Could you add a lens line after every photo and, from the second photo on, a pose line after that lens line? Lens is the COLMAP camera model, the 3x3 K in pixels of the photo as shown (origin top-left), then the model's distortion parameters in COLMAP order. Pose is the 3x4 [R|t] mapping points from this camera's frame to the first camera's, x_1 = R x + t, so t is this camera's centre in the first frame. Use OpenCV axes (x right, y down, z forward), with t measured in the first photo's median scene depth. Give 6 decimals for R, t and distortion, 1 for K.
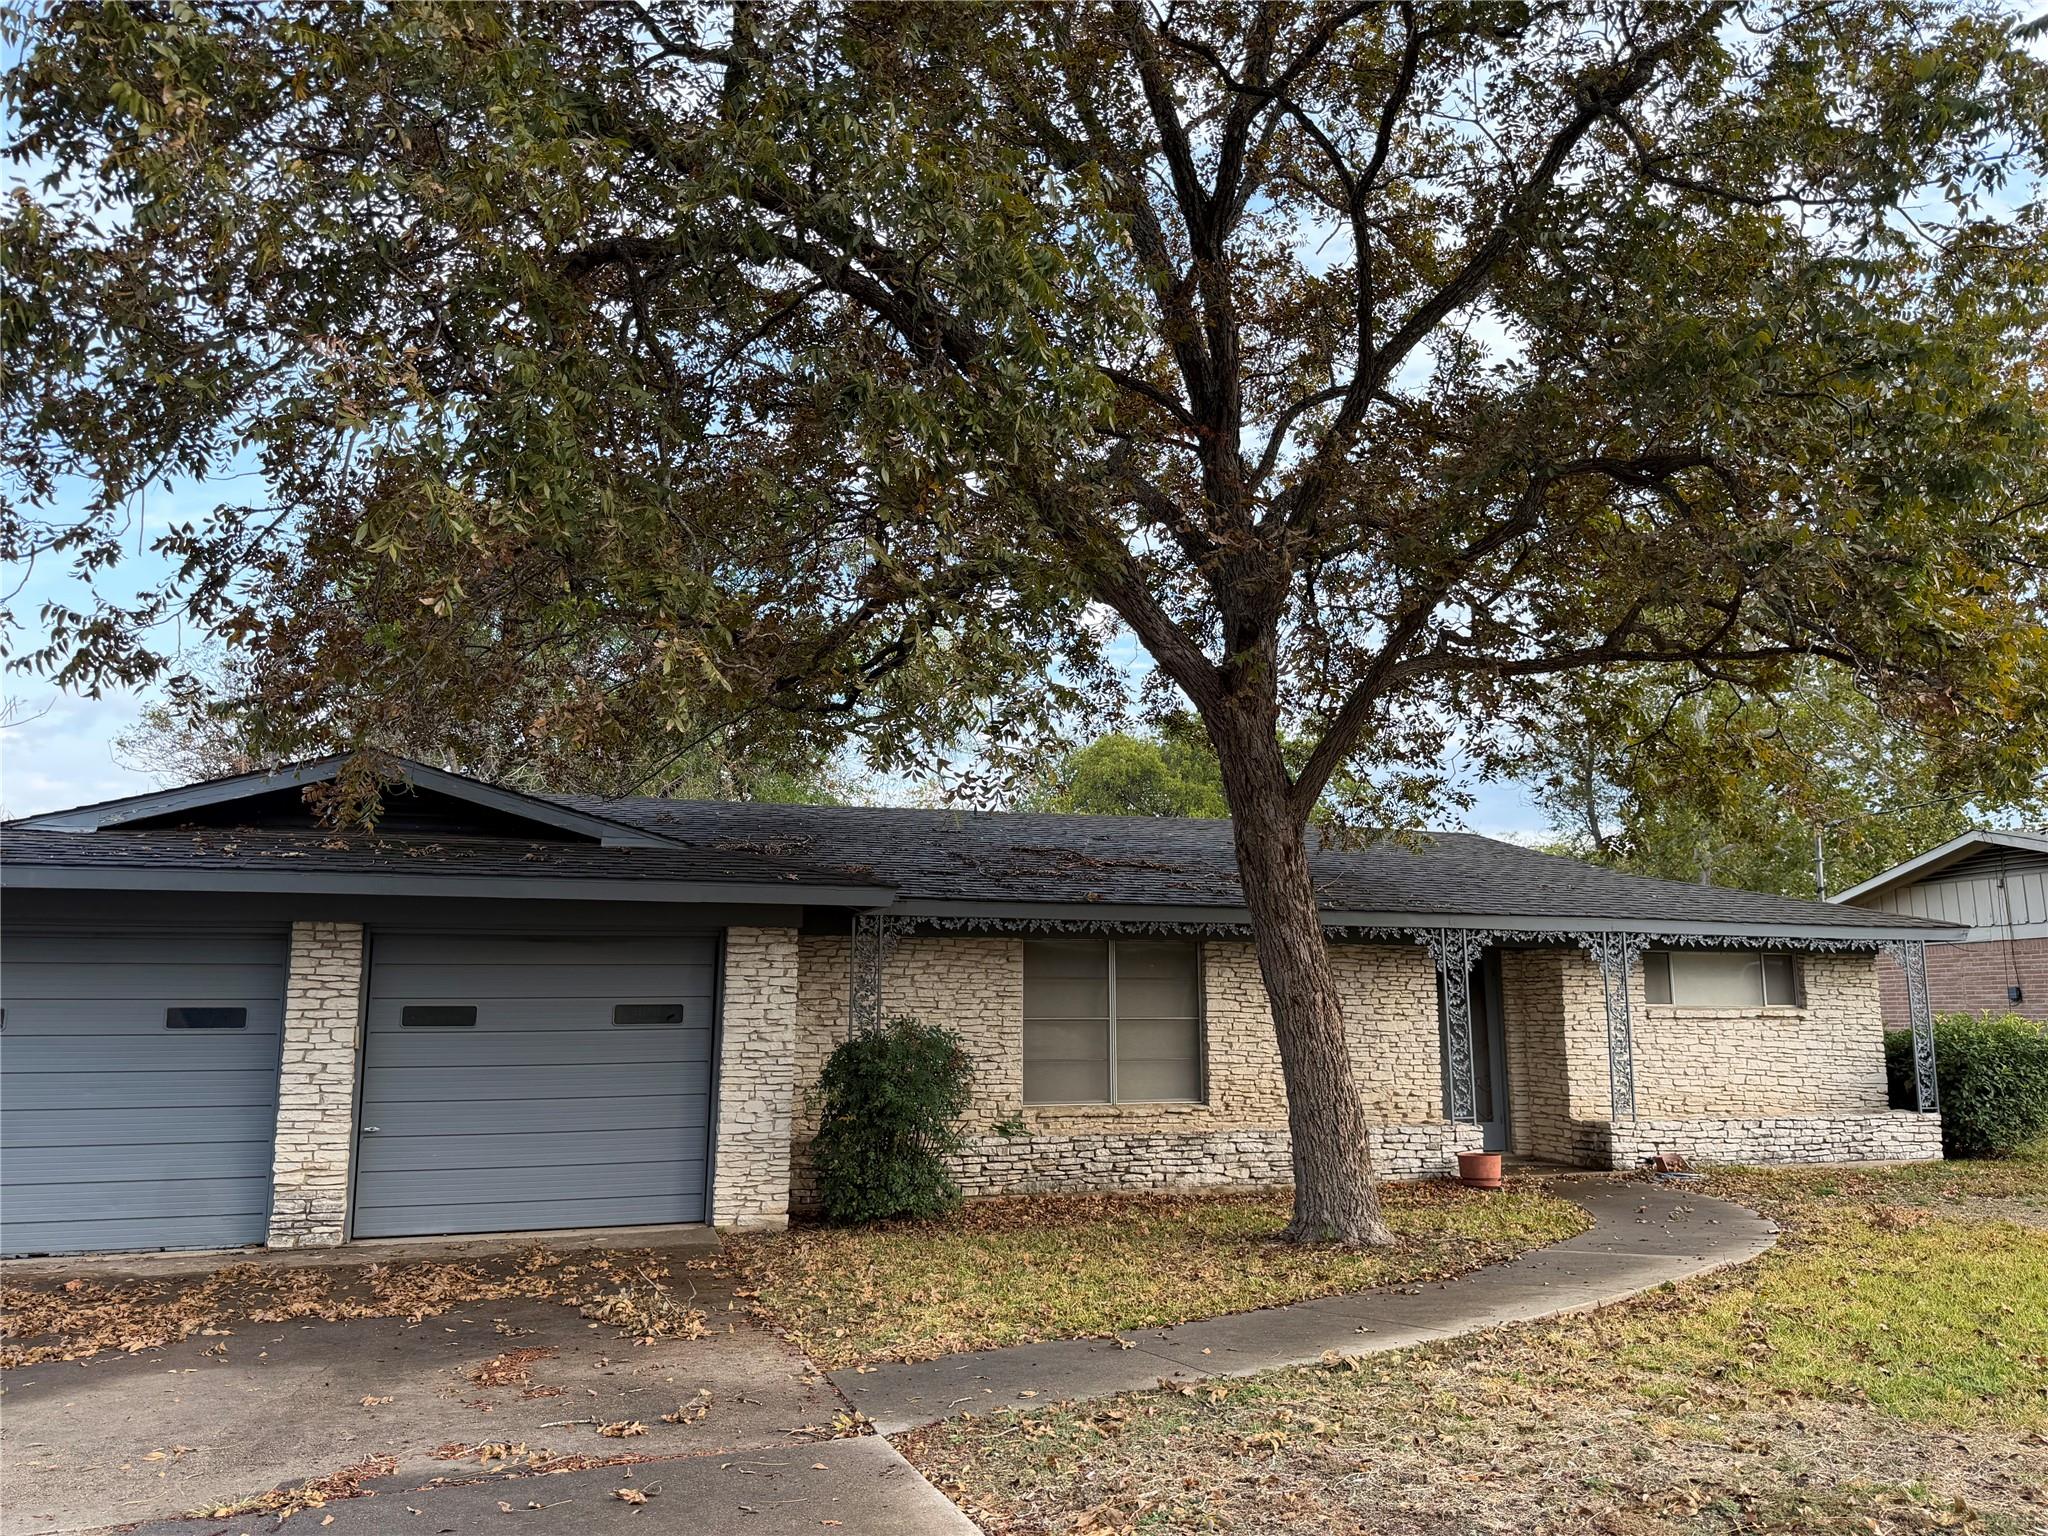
lens RADIAL K [[1429.6, 0, 1024.0], [0, 1429.6, 768.0], [0, 0, 1]] dist [0.124897, -0.195307]
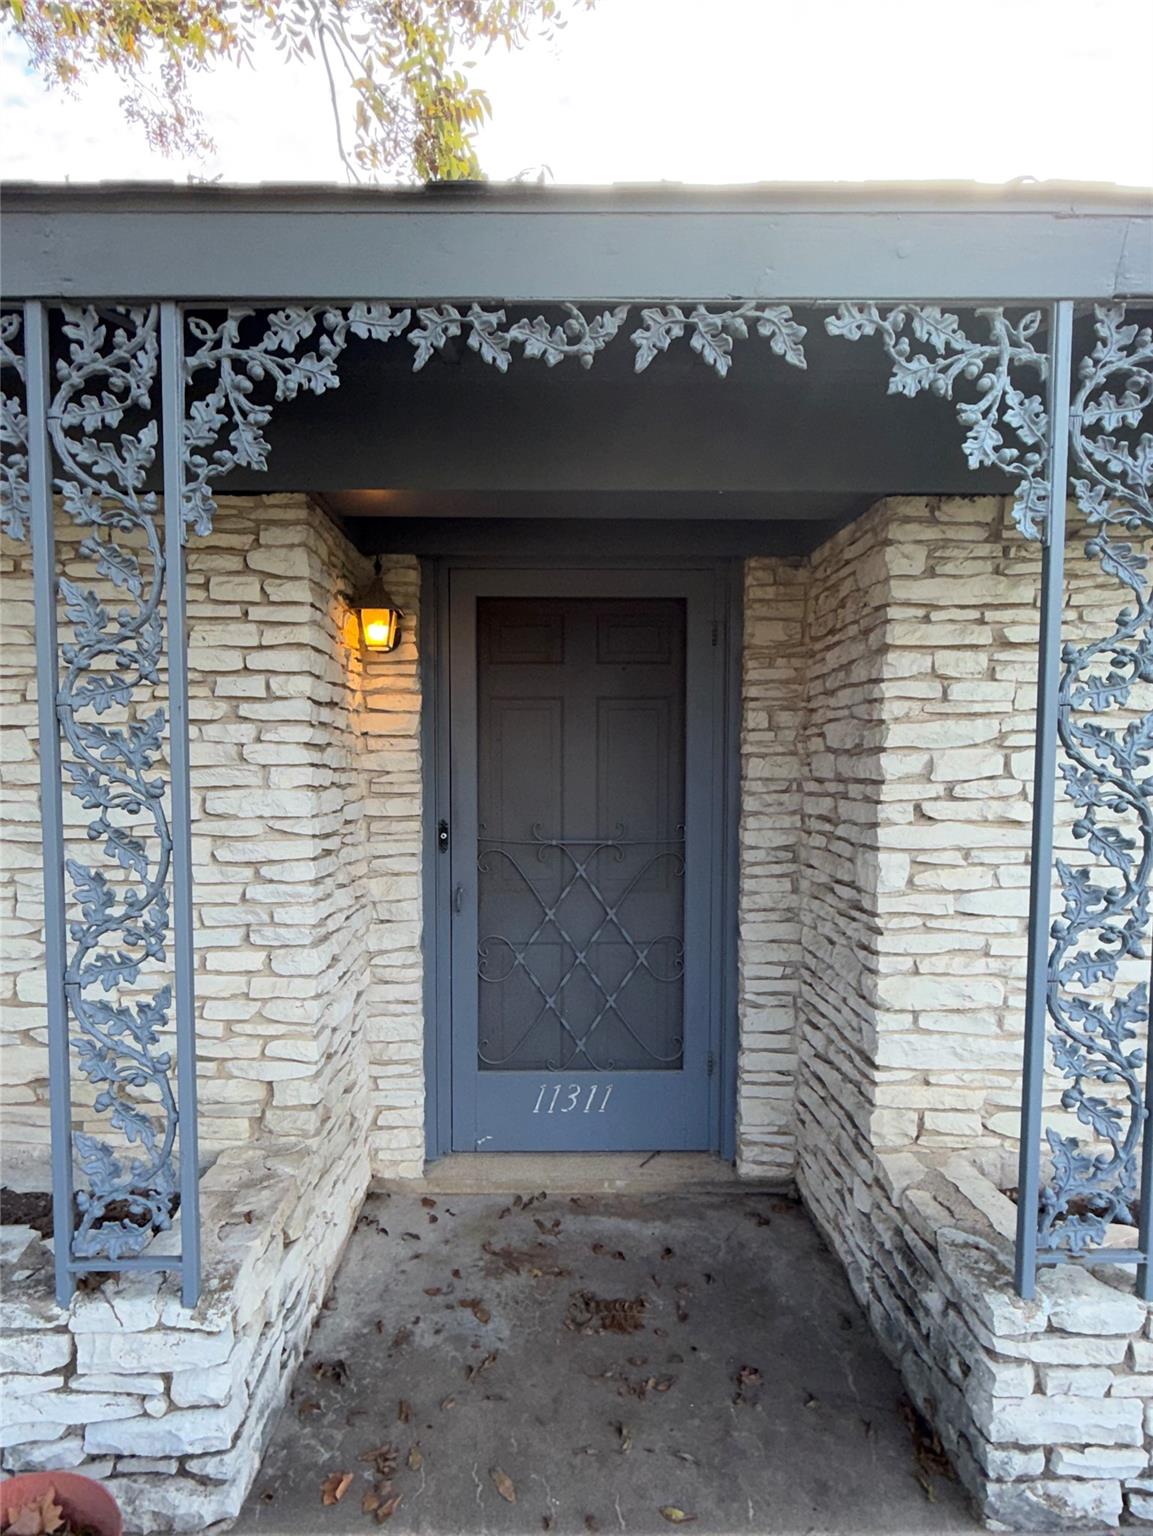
lens RADIAL K [[746.7, 0, 569.4], [0, 746.7, 792.7], [0, 0, 1]] dist [0.000124, 0.000057]
pose [[0.948561, 0.016381, -0.316170, 0.412234], [0.048662, 0.979250, 0.196729, 0.167350], [0.312832, -0.201994, 0.928081, 0.980220]]
